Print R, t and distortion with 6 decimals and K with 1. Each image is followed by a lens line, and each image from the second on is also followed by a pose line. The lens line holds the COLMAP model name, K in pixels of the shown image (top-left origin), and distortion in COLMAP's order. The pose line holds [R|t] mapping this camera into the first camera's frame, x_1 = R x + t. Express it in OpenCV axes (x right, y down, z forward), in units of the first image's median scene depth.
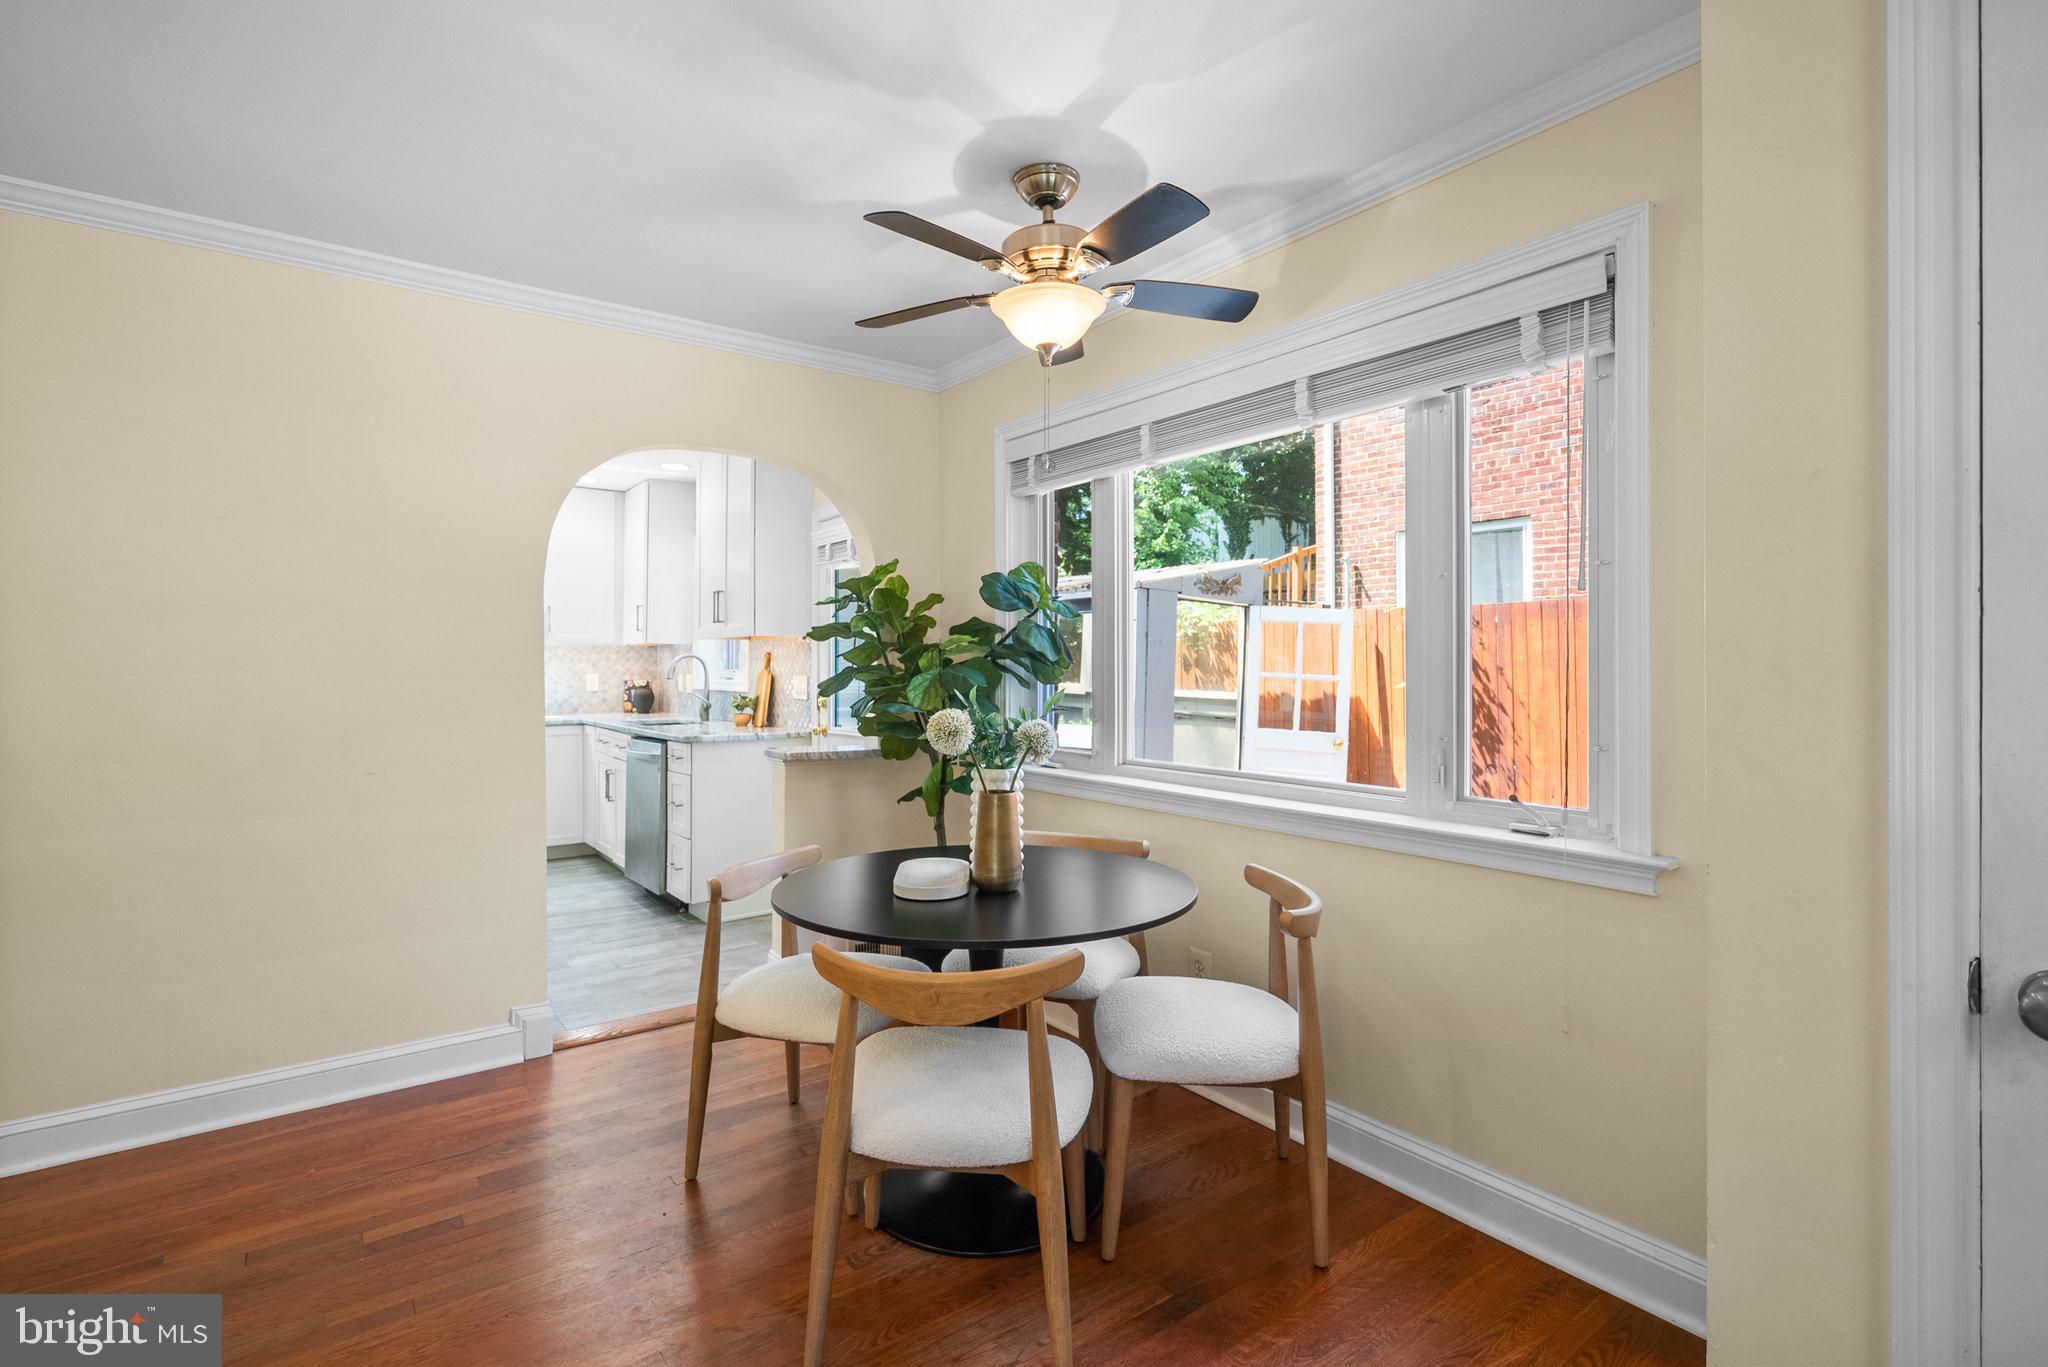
lens RADIAL K [[952.0, 0, 1033.3], [0, 952.0, 669.1], [0, 0, 1]] dist [-0.011535, 0.003697]
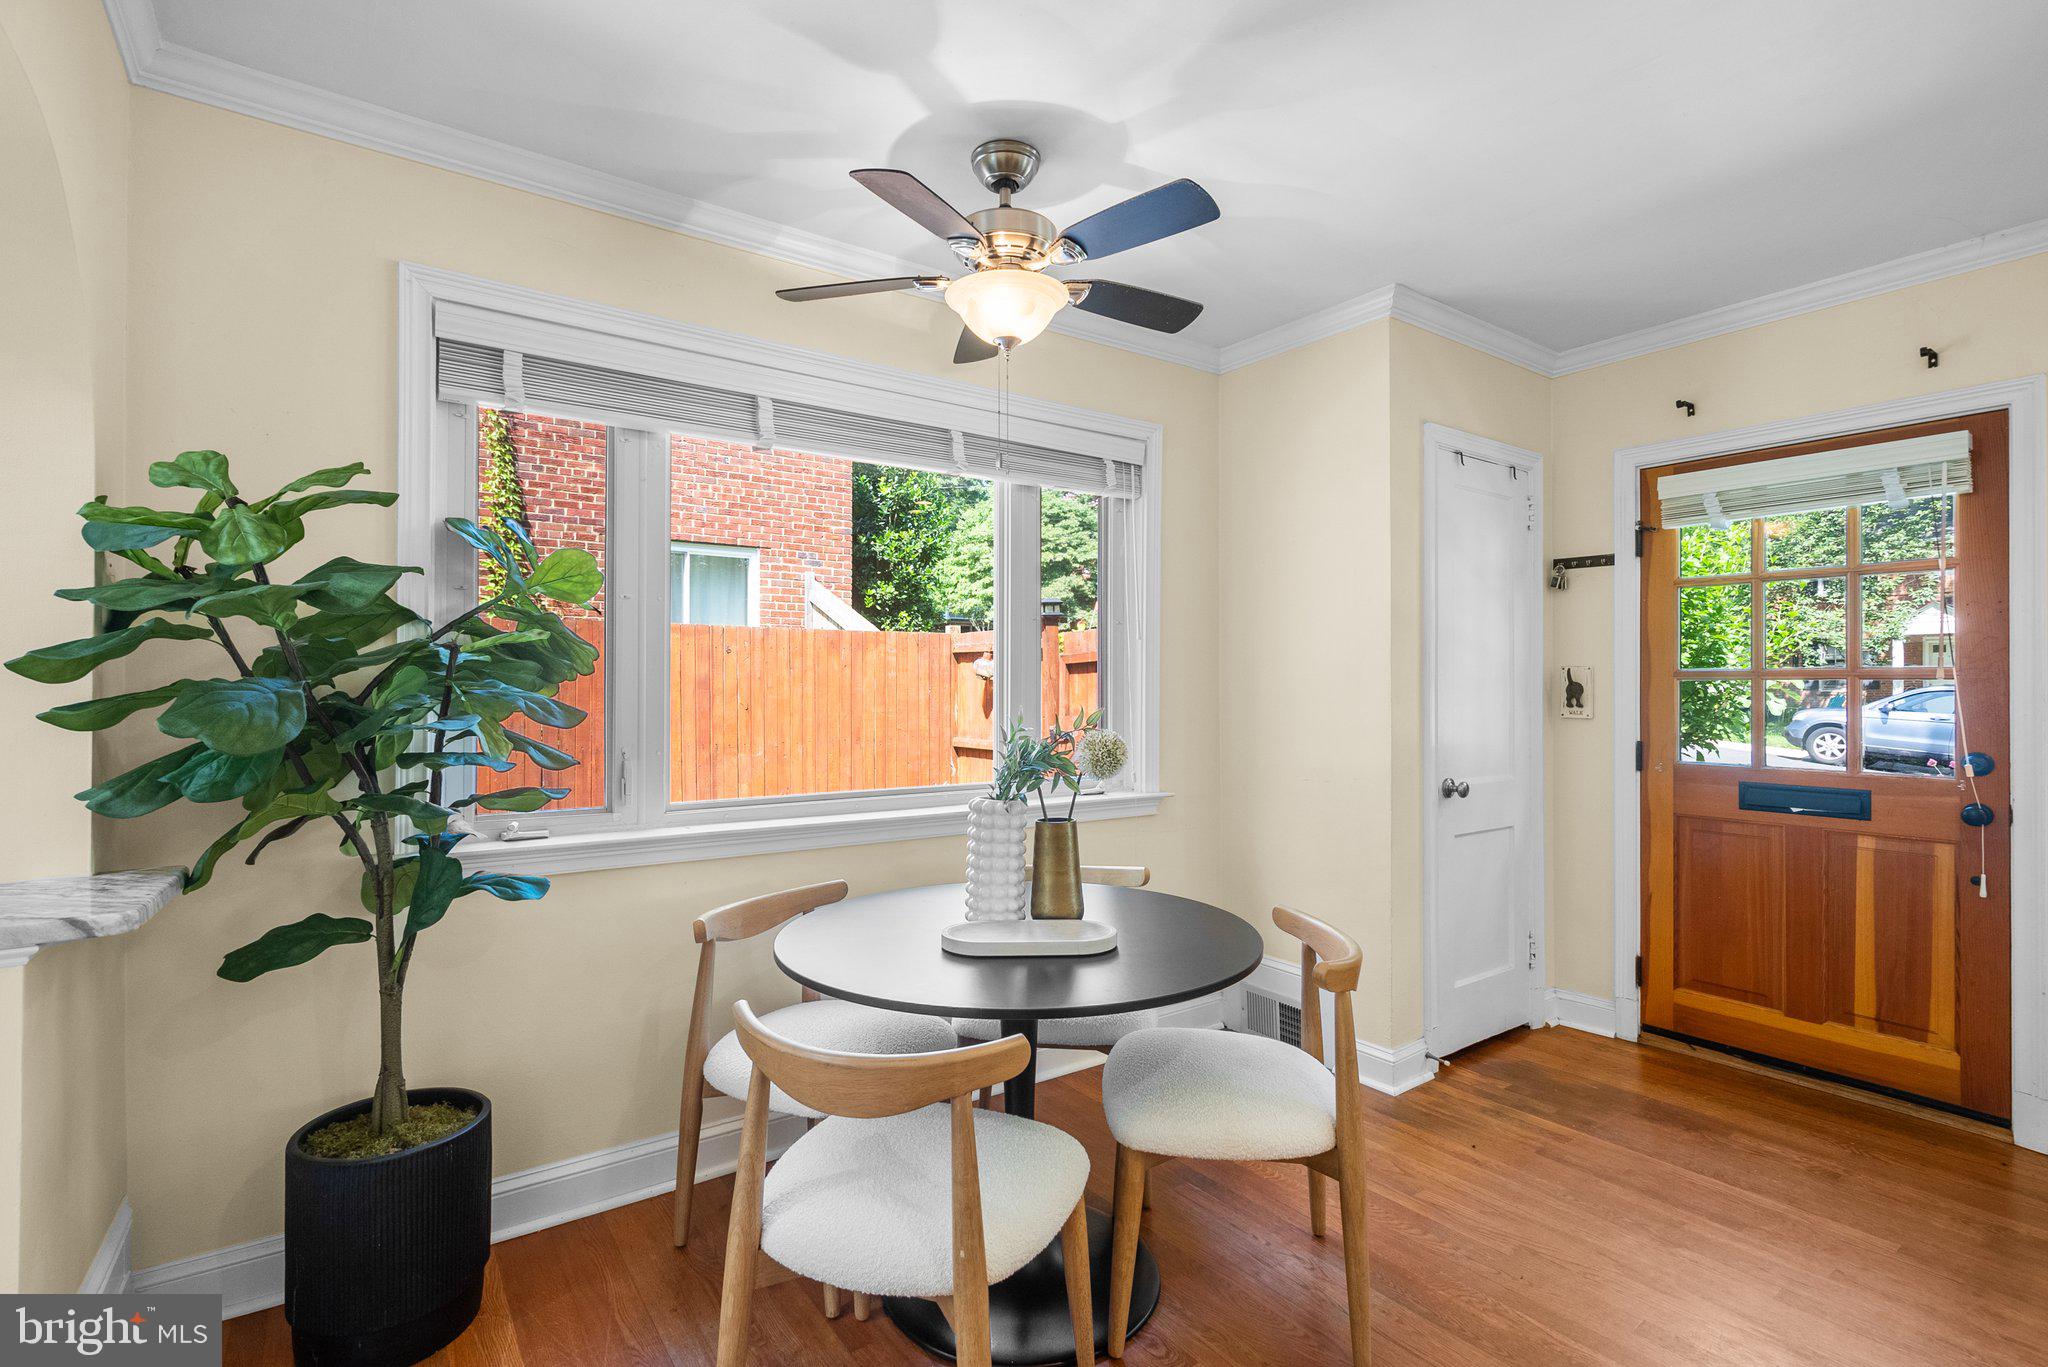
lens RADIAL K [[952.0, 0, 1020.0], [0, 952.0, 684.3], [0, 0, 1]] dist [-0.011535, 0.003697]
pose [[0.031231, 0.001612, 0.999511, -0.255461], [0.005281, 0.999984, -0.001778, -0.000648], [-0.999498, 0.005334, 0.031222, 0.268604]]
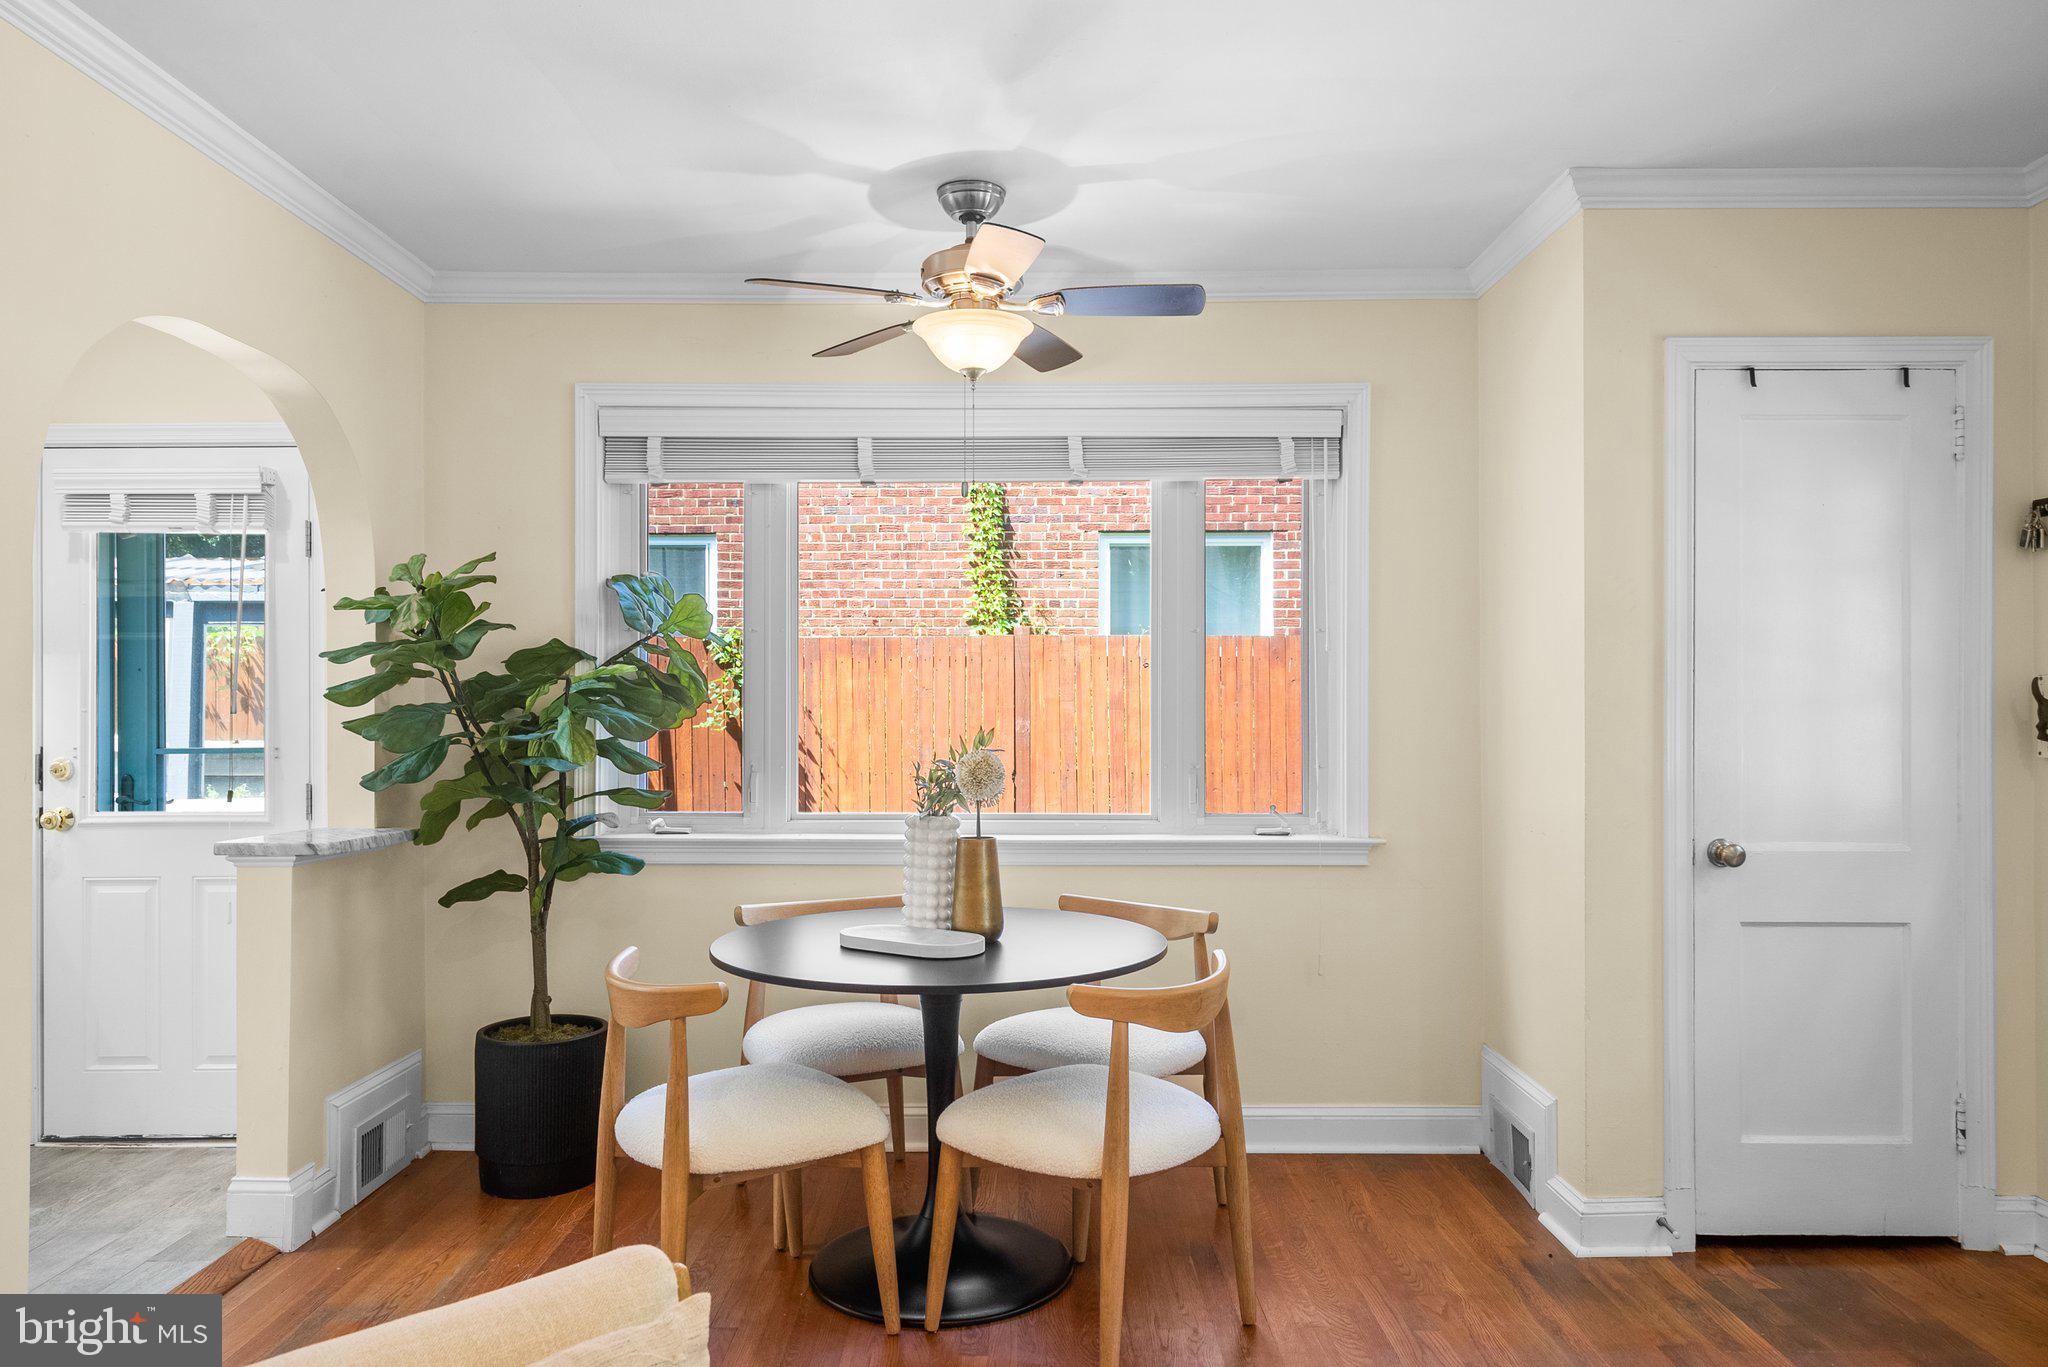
lens RADIAL K [[1331.9, 0, 1019.8], [0, 1331.9, 694.8], [0, 0, 1]] dist [0.002222, 0.000395]
pose [[0.601040, 0.005004, 0.799203, -0.286172], [0.005430, 0.999932, -0.010345, -0.000303], [-0.799200, 0.010557, 0.600972, 0.046617]]
